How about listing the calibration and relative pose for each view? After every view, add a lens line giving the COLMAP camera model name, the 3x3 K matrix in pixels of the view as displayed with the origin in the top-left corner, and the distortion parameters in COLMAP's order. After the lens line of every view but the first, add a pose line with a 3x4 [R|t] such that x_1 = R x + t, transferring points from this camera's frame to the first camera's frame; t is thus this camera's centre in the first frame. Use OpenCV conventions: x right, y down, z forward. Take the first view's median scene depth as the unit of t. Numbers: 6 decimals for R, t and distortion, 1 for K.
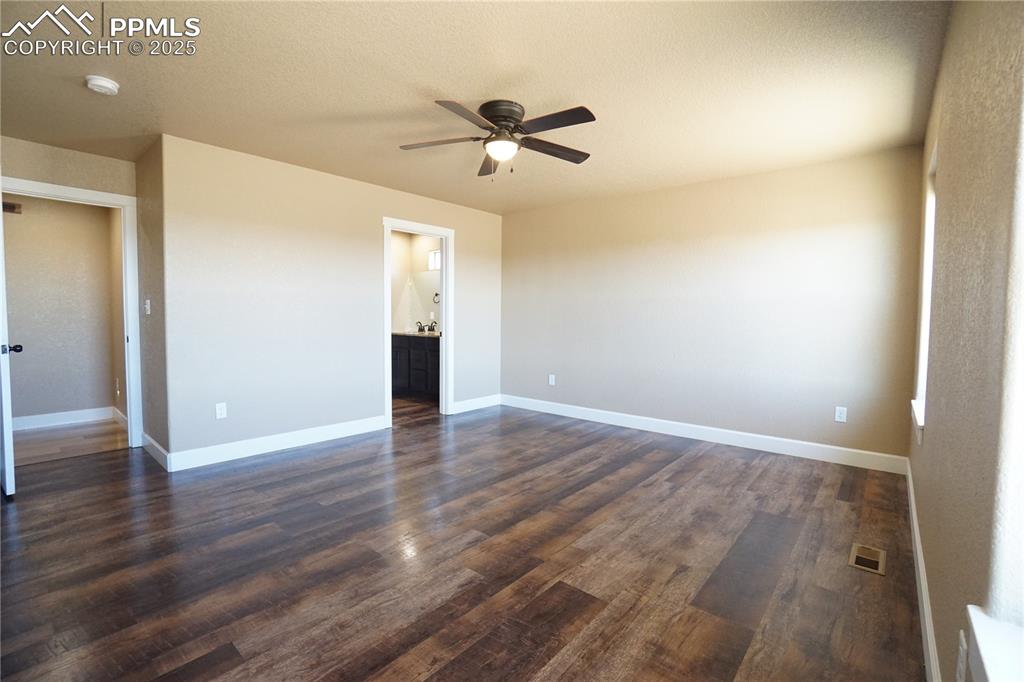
lens RADIAL K [[454.5, 0, 508.6], [0, 454.5, 338.3], [0, 0, 1]] dist [-0.050786, 0.019354]
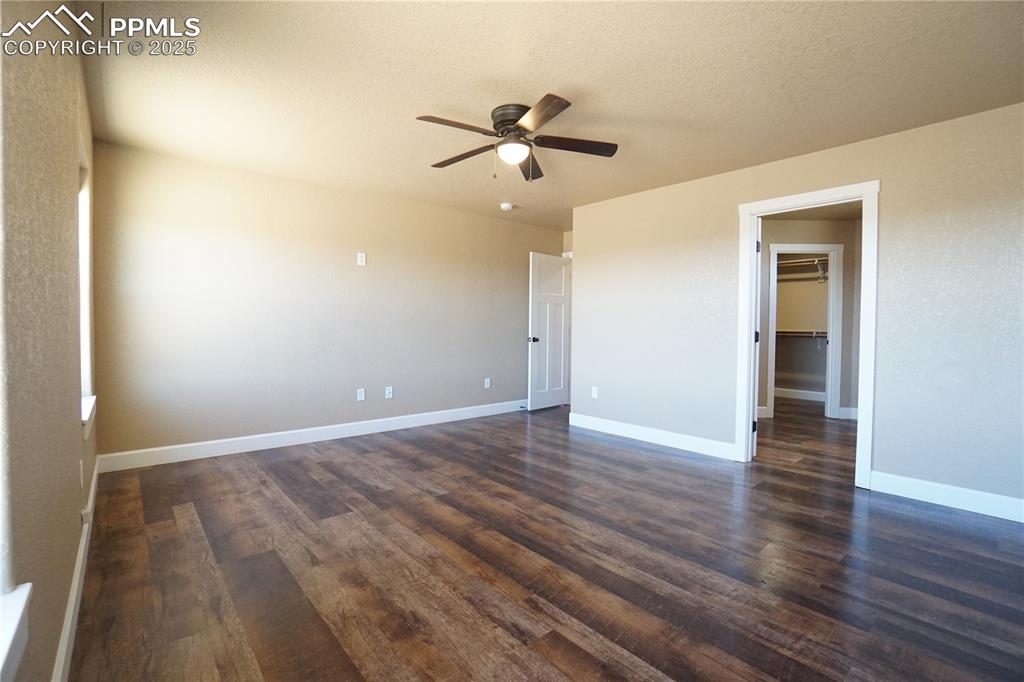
lens RADIAL K [[454.5, 0, 508.6], [0, 454.5, 338.3], [0, 0, 1]] dist [-0.050786, 0.019354]
pose [[-0.139406, 0.017950, -0.990073, 1.053208], [-0.057222, 0.998019, 0.026151, -0.038494], [0.988581, 0.060300, -0.138103, 1.224524]]
